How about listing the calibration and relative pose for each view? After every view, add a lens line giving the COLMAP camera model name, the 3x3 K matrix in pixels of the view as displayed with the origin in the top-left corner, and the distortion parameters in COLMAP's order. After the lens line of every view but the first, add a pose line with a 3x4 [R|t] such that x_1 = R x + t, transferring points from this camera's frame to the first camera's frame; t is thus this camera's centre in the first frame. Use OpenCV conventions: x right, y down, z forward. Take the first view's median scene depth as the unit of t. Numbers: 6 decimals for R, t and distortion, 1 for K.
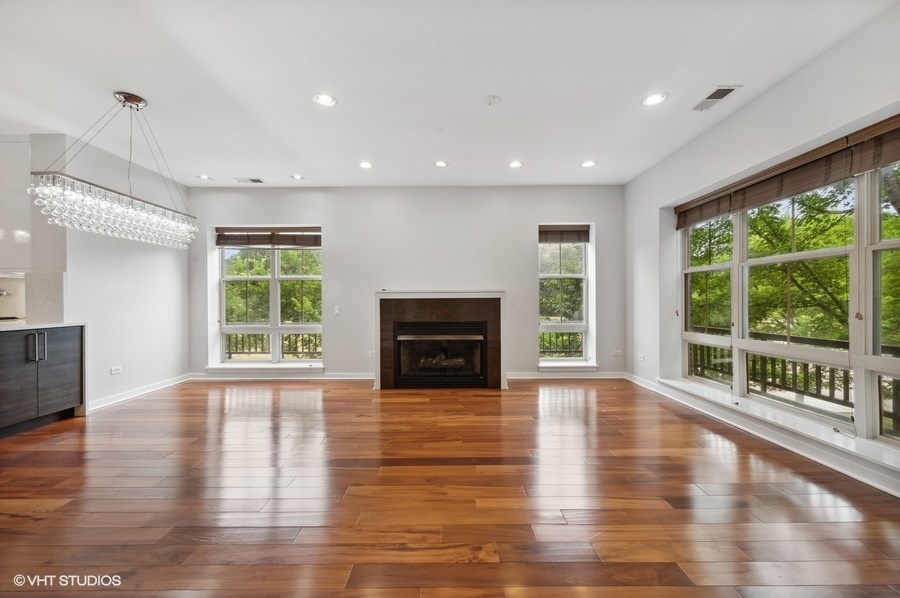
lens RADIAL K [[356.3, 0, 446.1], [0, 356.3, 300.5], [0, 0, 1]] dist [-0.000966, 0.000531]
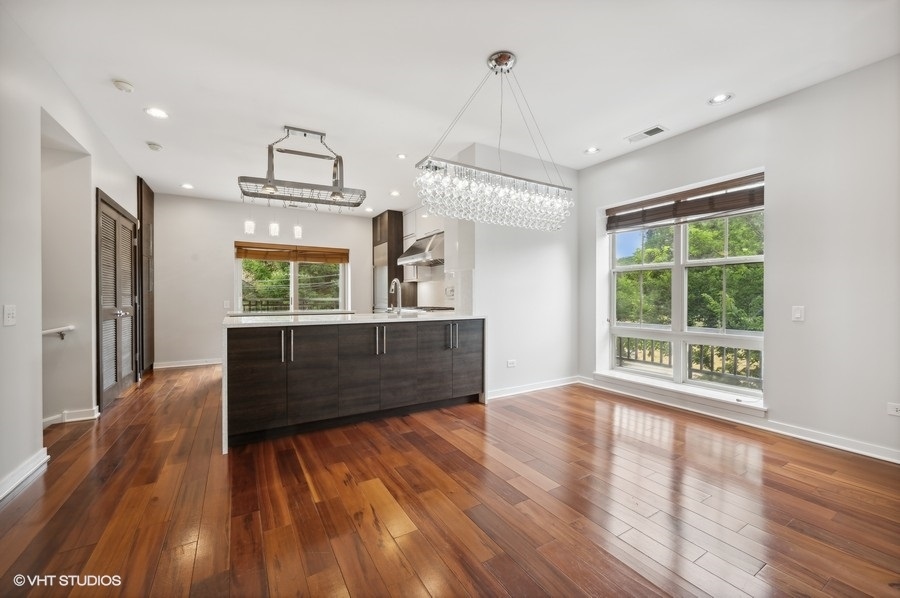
lens RADIAL K [[356.3, 0, 451.4], [0, 356.3, 301.6], [0, 0, 1]] dist [-0.000966, 0.000531]
pose [[0.521973, 0.015851, -0.852815, -0.127893], [-0.002944, 0.999855, 0.016782, 0.001926], [0.852957, -0.006249, 0.521943, 0.277170]]
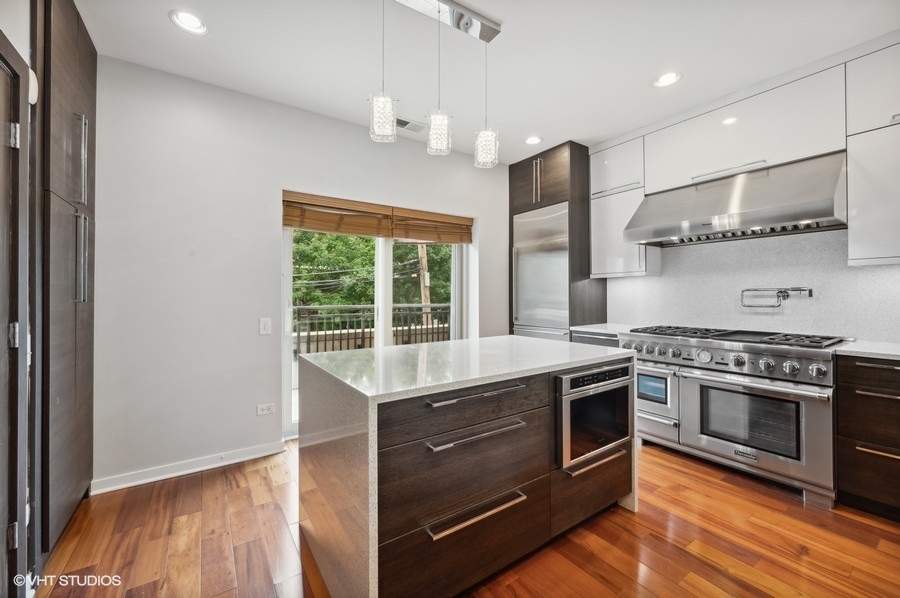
lens RADIAL K [[356.3, 0, 445.6], [0, 356.3, 295.4], [0, 0, 1]] dist [-0.000966, 0.000531]
pose [[0.565628, 0.006635, -0.824634, -1.036711], [-0.003422, 0.999978, 0.005699, -0.019836], [0.824653, -0.000401, 0.565638, 0.164059]]
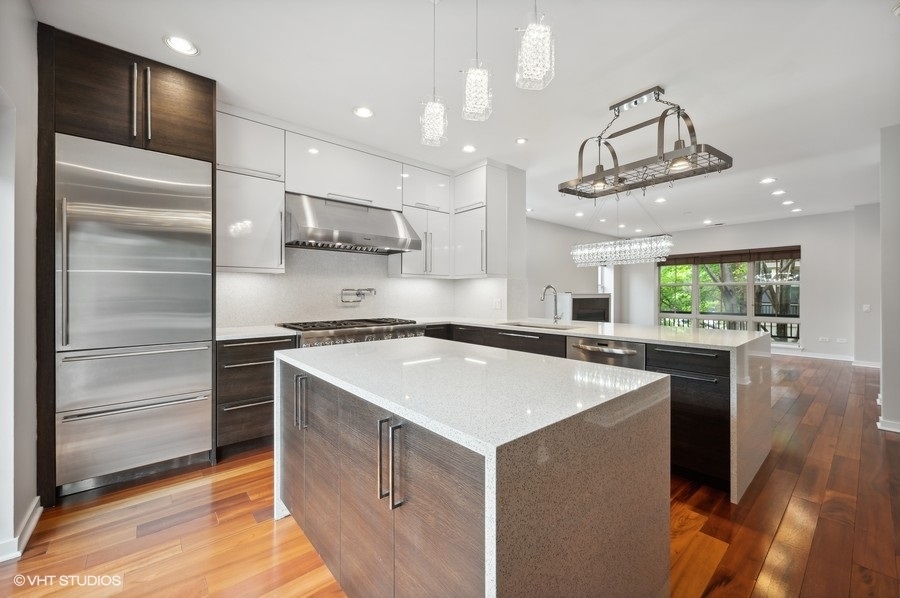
lens RADIAL K [[356.3, 0, 448.0], [0, 356.3, 294.9], [0, 0, 1]] dist [-0.000966, 0.000531]
pose [[0.763158, 0.004212, 0.646198, -1.587058], [-0.004334, 0.999990, -0.001400, -0.015584], [-0.646197, -0.001732, 0.763169, 0.156261]]
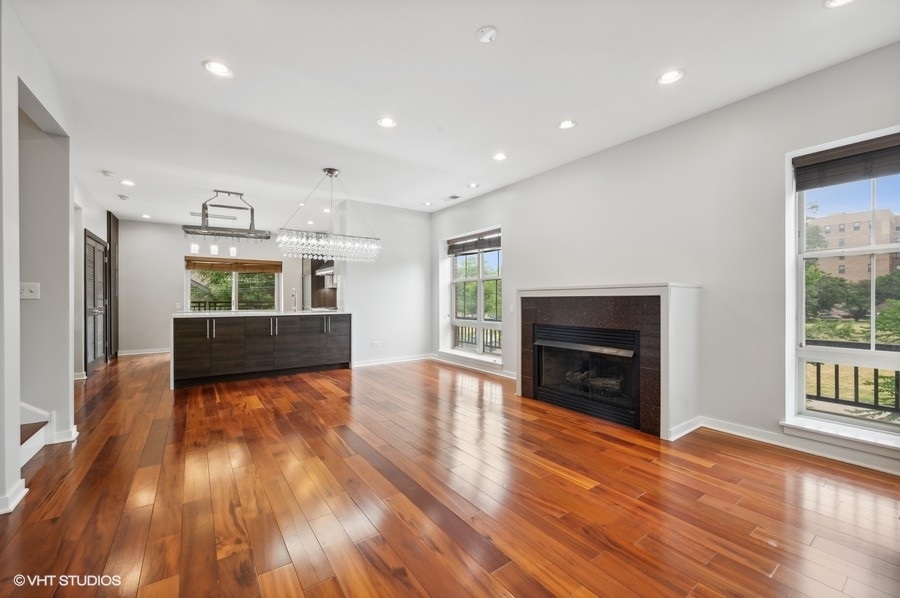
lens RADIAL K [[356.3, 0, 449.5], [0, 356.3, 301.6], [0, 0, 1]] dist [-0.000966, 0.000531]
pose [[0.585512, 0.009325, -0.810610, 0.440275], [-0.001911, 0.999947, 0.010122, -0.002435], [0.810661, -0.004378, 0.585499, 0.310350]]
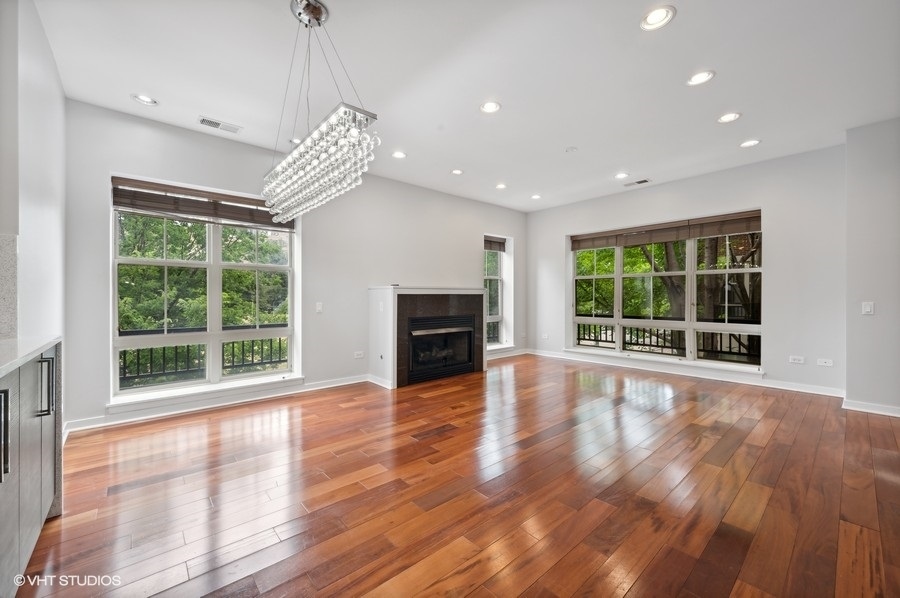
lens RADIAL K [[356.3, 0, 448.4], [0, 356.3, 297.3], [0, 0, 1]] dist [-0.000966, 0.000531]
pose [[0.751797, 0.002705, 0.659389, -0.705996], [-0.001675, 0.999996, -0.002193, 0.005272], [-0.659393, 0.000544, 0.751799, 0.178874]]
